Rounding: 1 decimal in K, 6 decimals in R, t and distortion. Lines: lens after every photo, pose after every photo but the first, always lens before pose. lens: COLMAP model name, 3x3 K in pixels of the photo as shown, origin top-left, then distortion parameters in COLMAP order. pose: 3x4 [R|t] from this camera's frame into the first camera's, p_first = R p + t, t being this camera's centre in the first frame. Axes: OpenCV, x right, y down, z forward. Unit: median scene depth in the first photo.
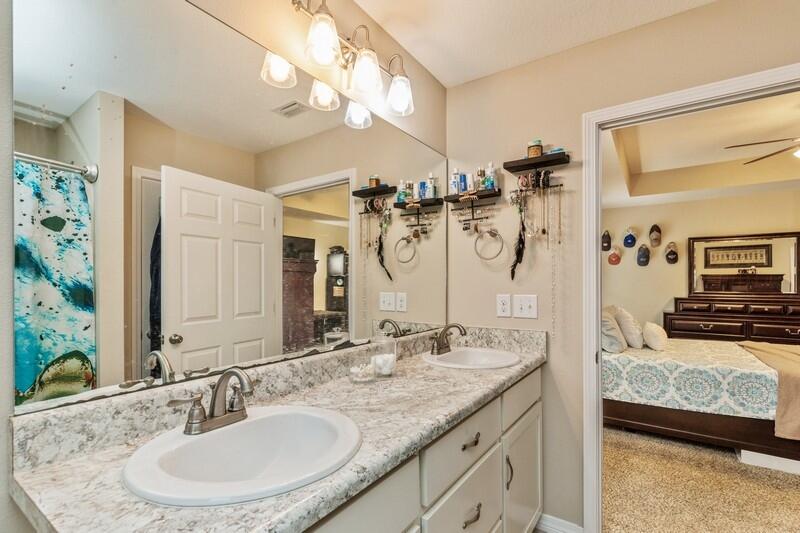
lens RADIAL K [[368.5, 0, 401.9], [0, 368.5, 284.0], [0, 0, 1]] dist [-0.000188, 0.000084]
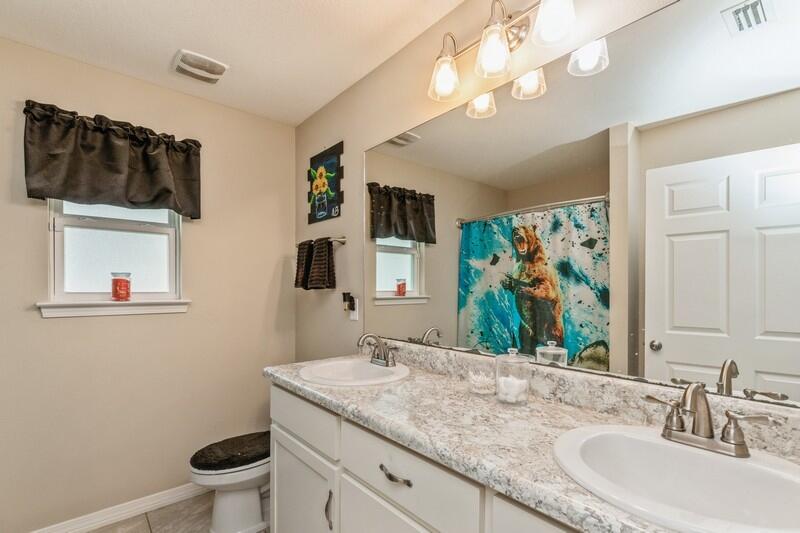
lens RADIAL K [[368.5, 0, 401.9], [0, 368.5, 284.0], [0, 0, 1]] dist [-0.000188, 0.000084]
pose [[-0.243860, -0.008111, -0.969777, 0.801643], [-0.002526, 0.999967, -0.007728, -0.003619], [0.969807, 0.000565, -0.243872, 0.974322]]
